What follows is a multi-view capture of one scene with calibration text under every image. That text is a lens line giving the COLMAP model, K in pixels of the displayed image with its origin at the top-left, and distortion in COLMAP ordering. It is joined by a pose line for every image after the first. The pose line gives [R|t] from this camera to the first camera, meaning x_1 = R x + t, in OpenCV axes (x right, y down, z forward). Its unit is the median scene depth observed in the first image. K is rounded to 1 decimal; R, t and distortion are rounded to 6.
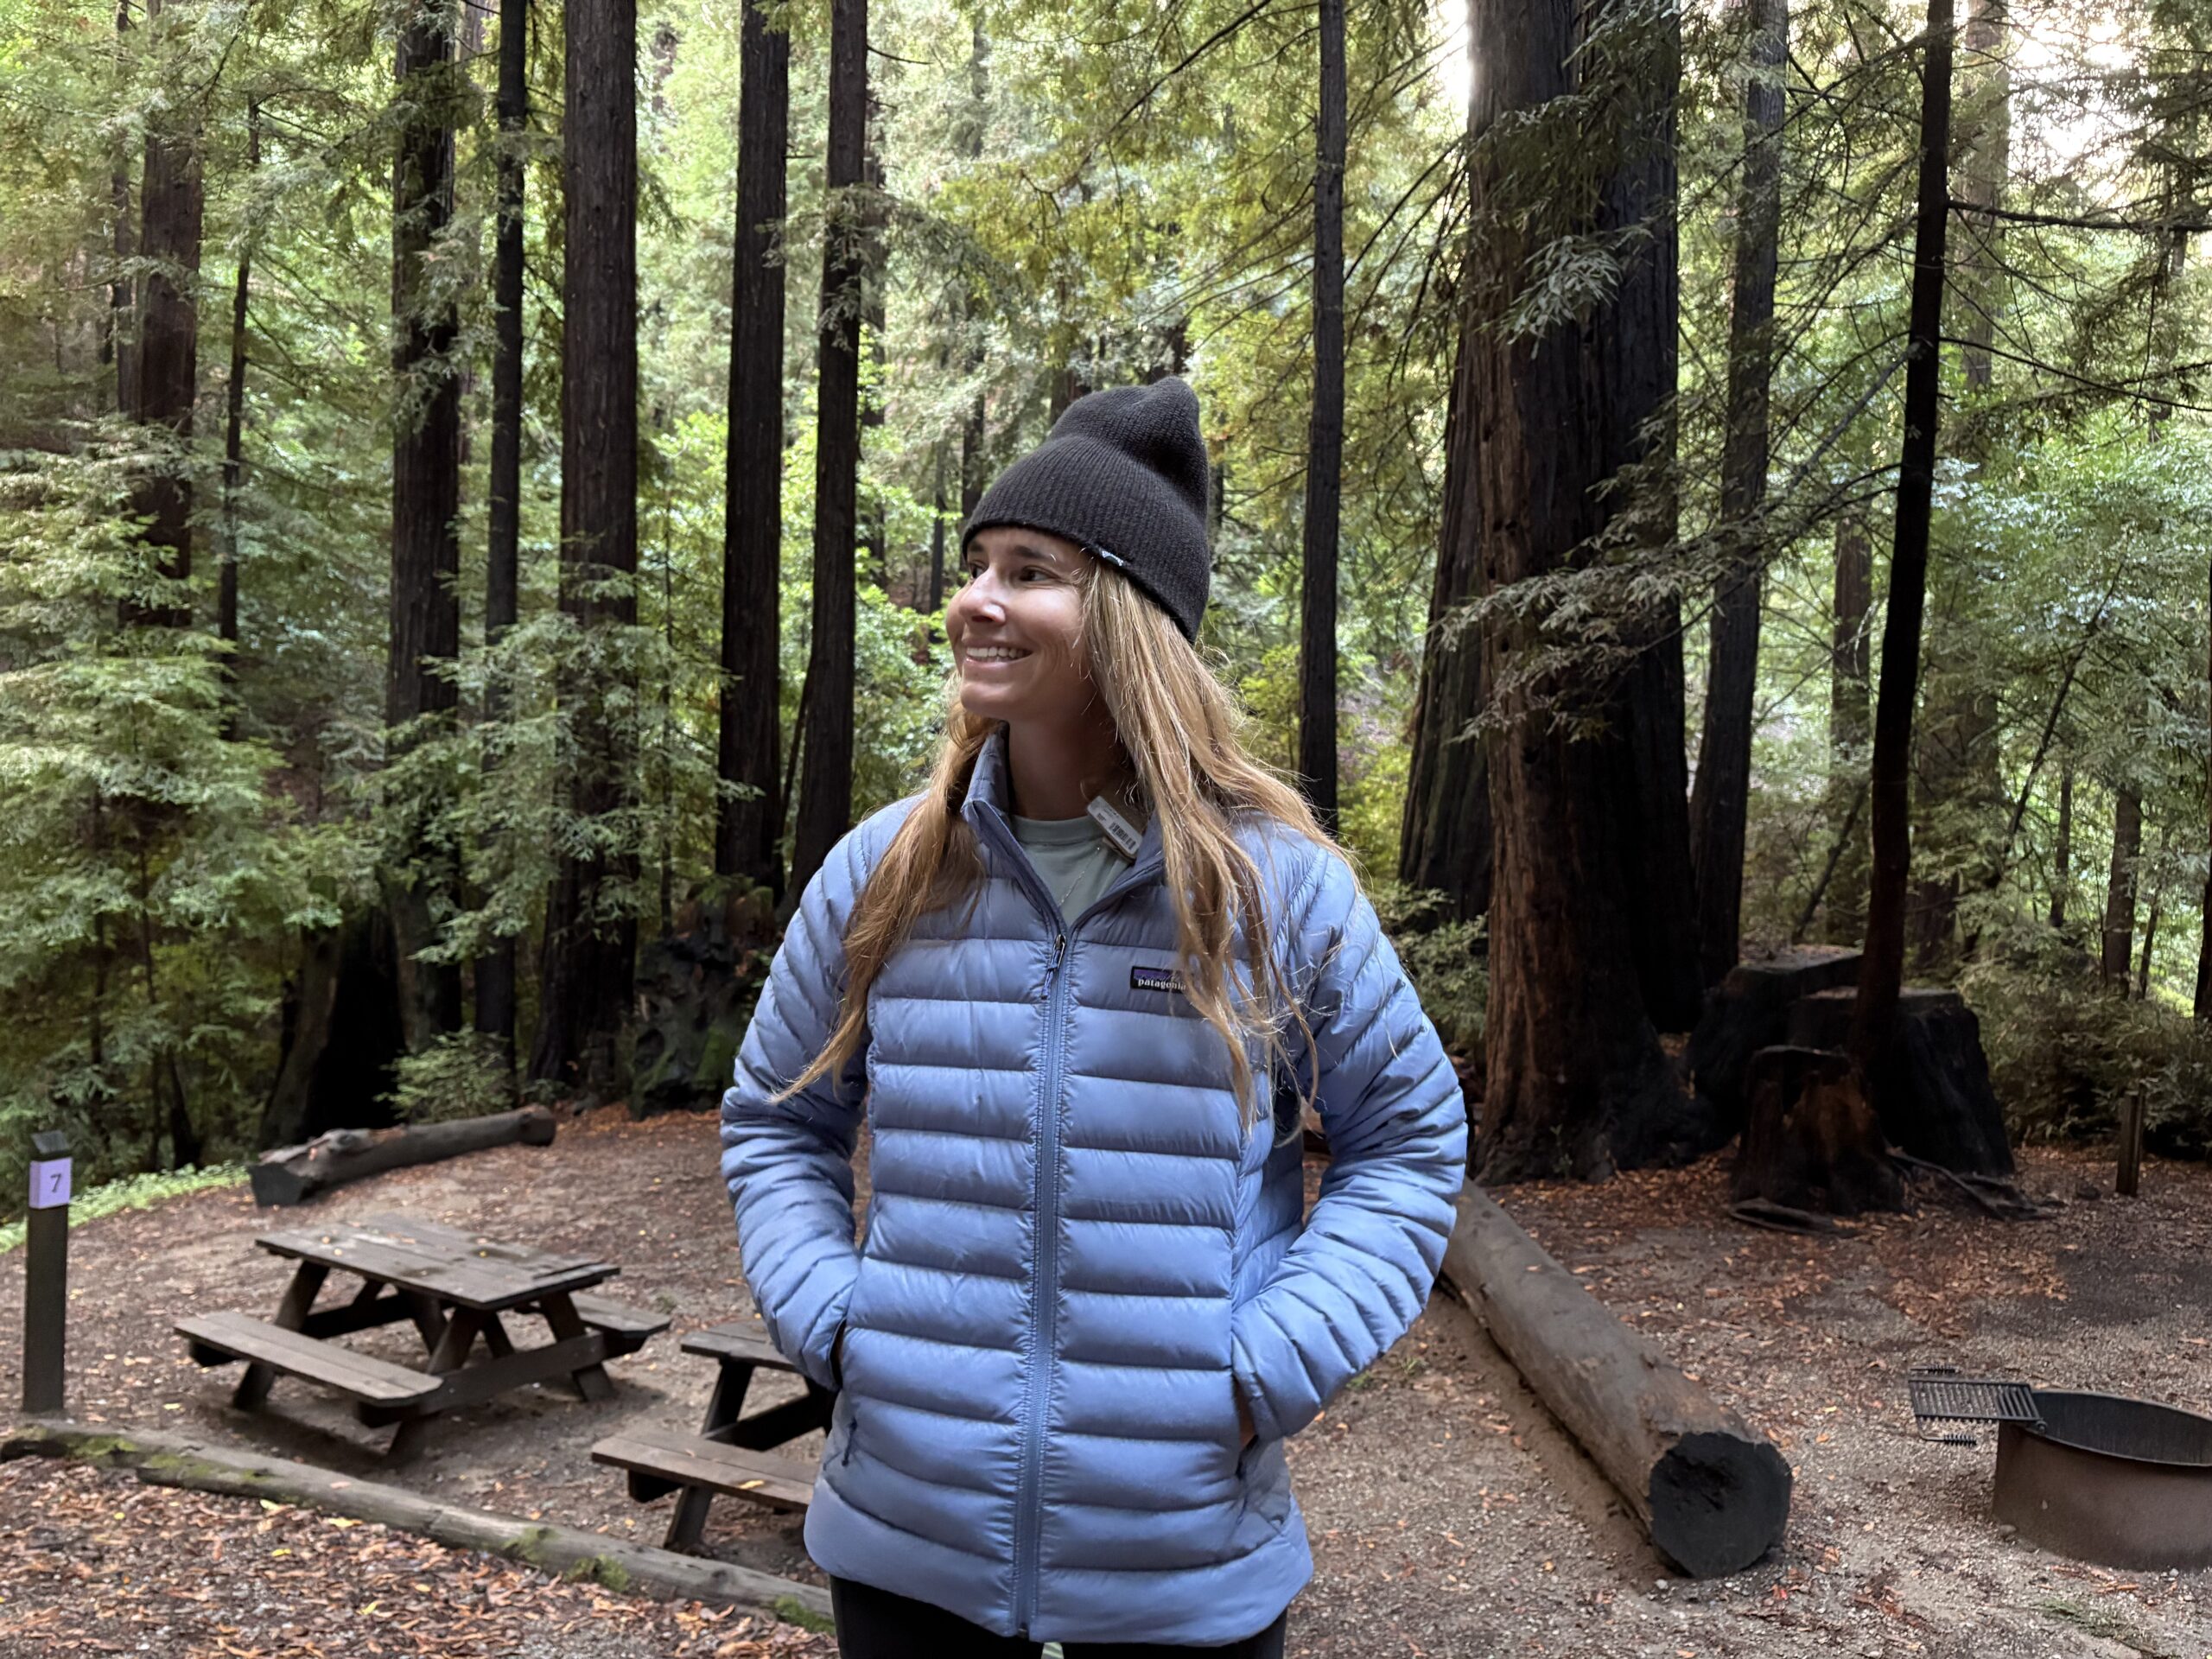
lens RADIAL K [[1688.9, 0, 1104.2], [0, 1688.9, 826.7], [0, 0, 1]] dist [0.043065, -0.039250]
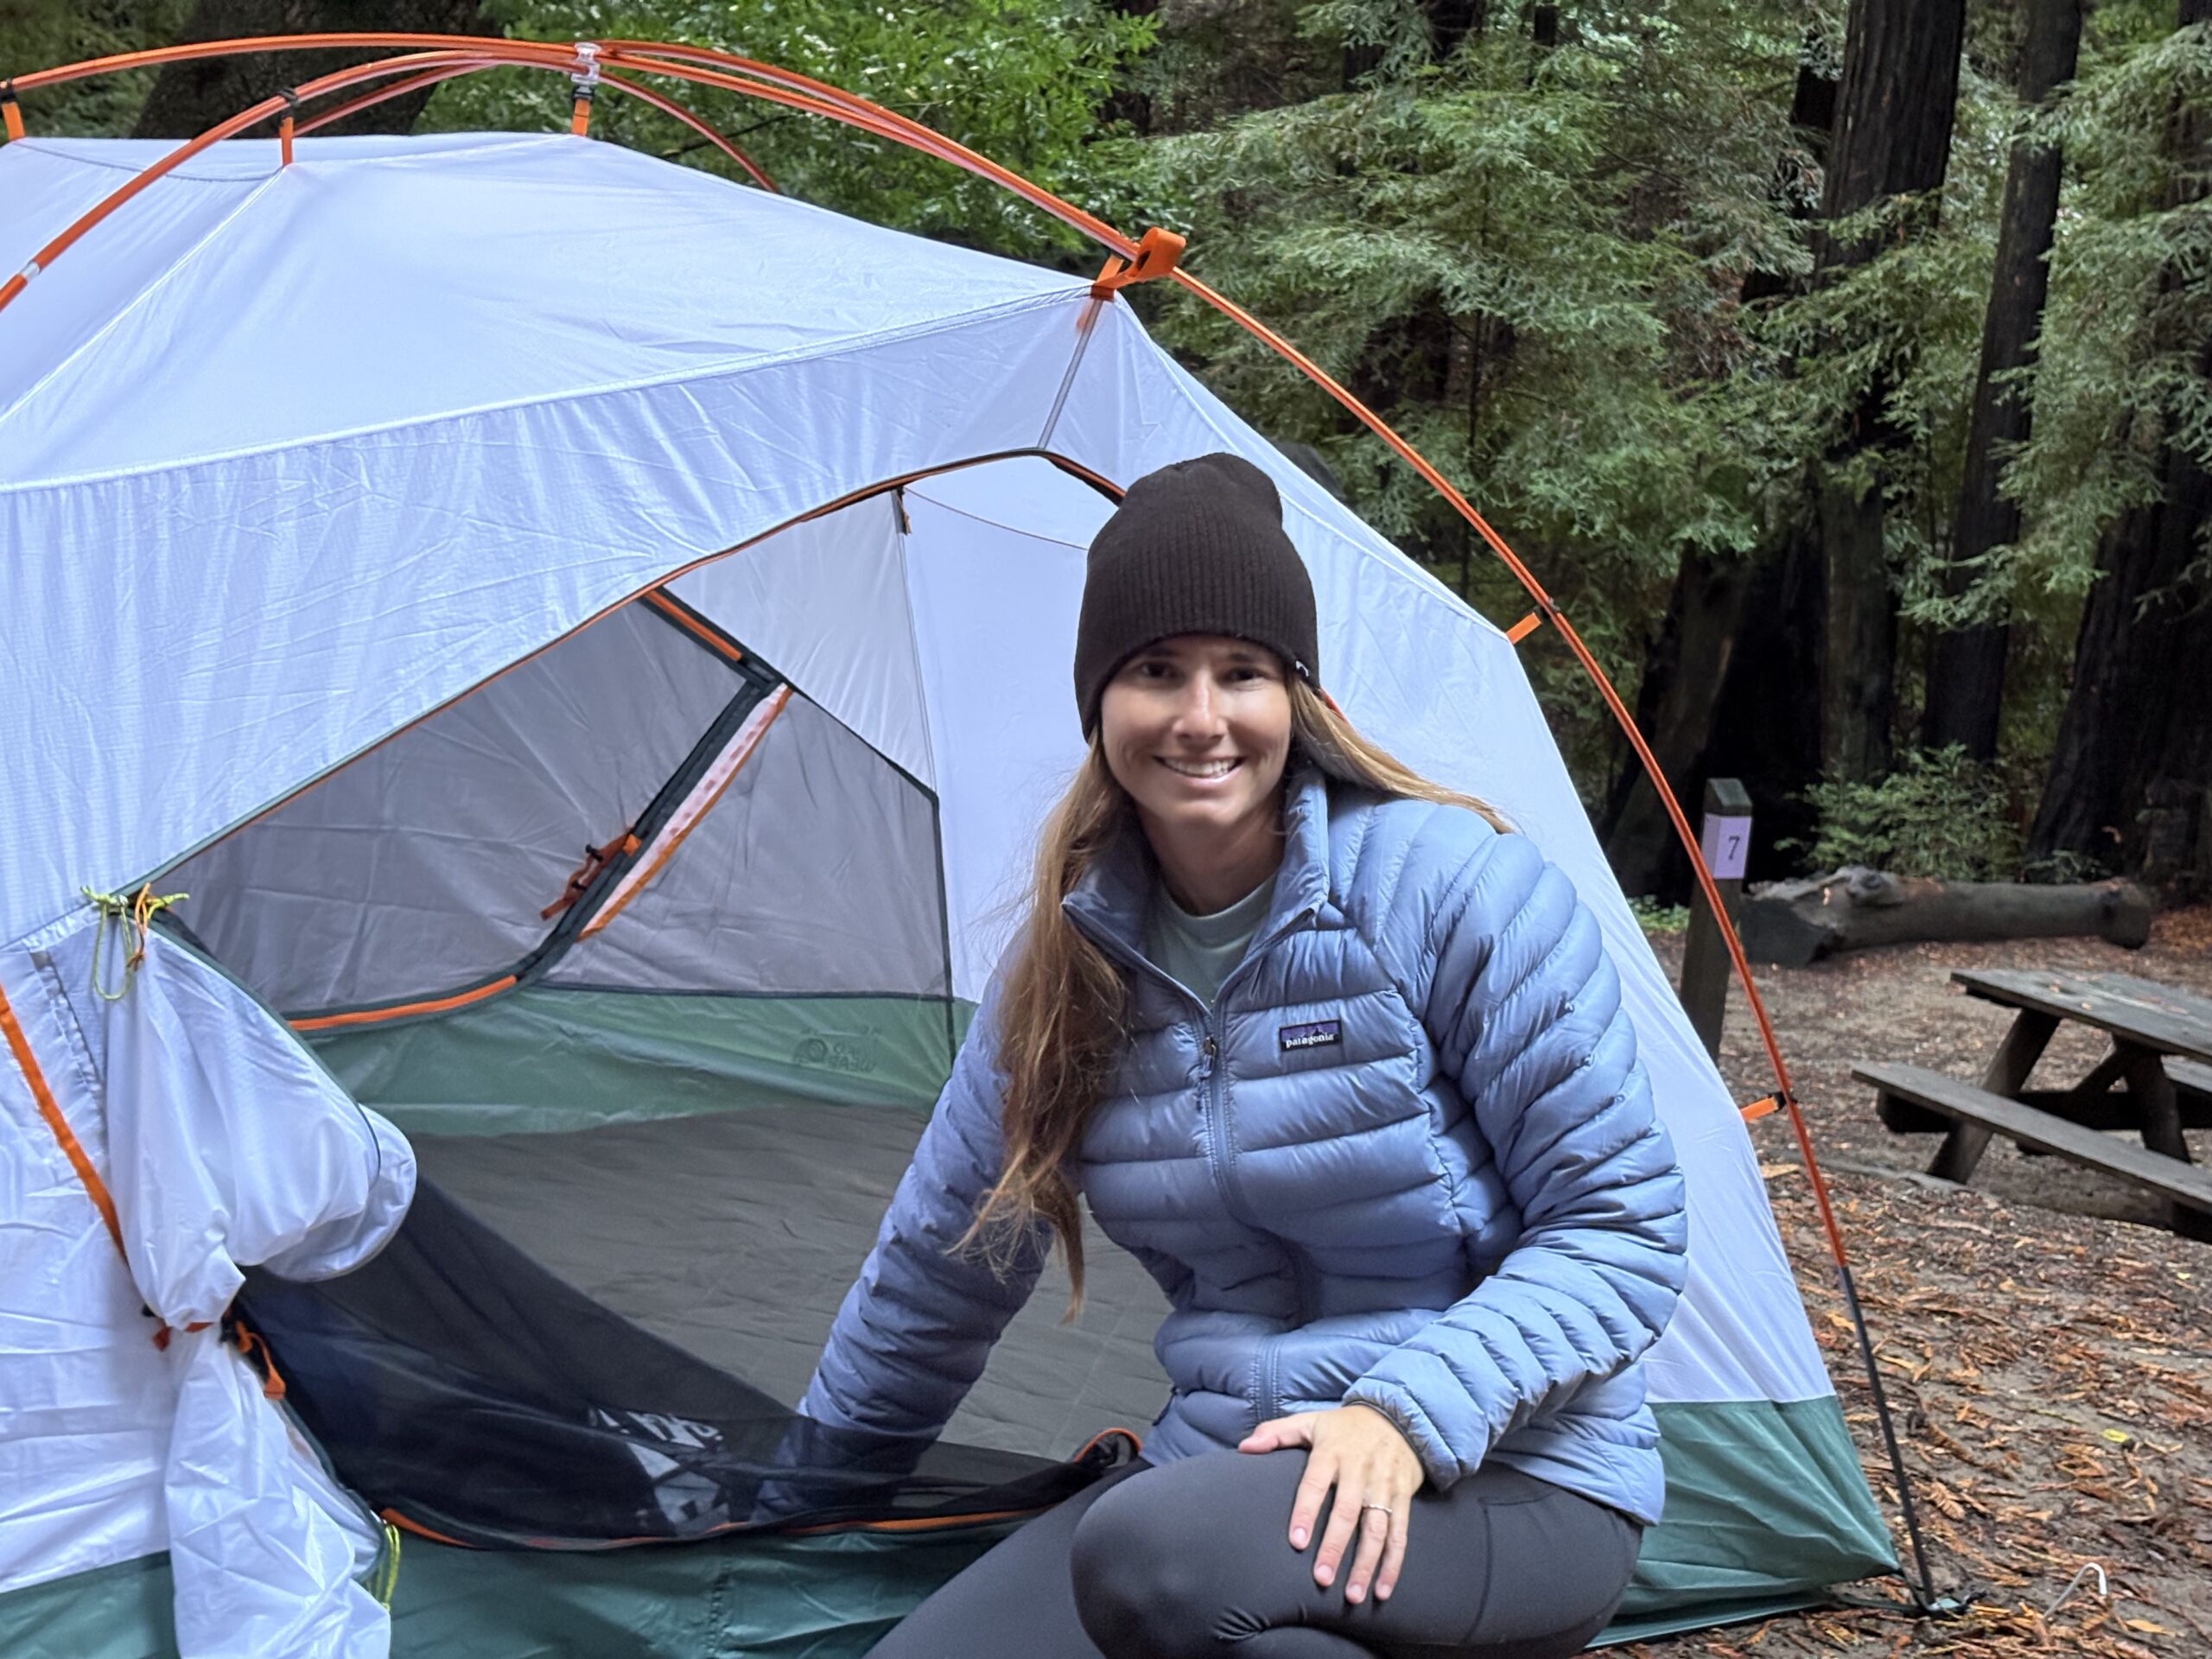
lens RADIAL K [[3384.5, 0, 1107.3], [0, 3384.5, 832.7], [0, 0, 1]] dist [0.081842, 0.000000]
pose [[0.865532, 0.128552, -0.484076, -0.058114], [-0.070095, 0.988079, 0.137065, 0.008306], [0.495925, -0.084703, 0.864224, -0.169350]]
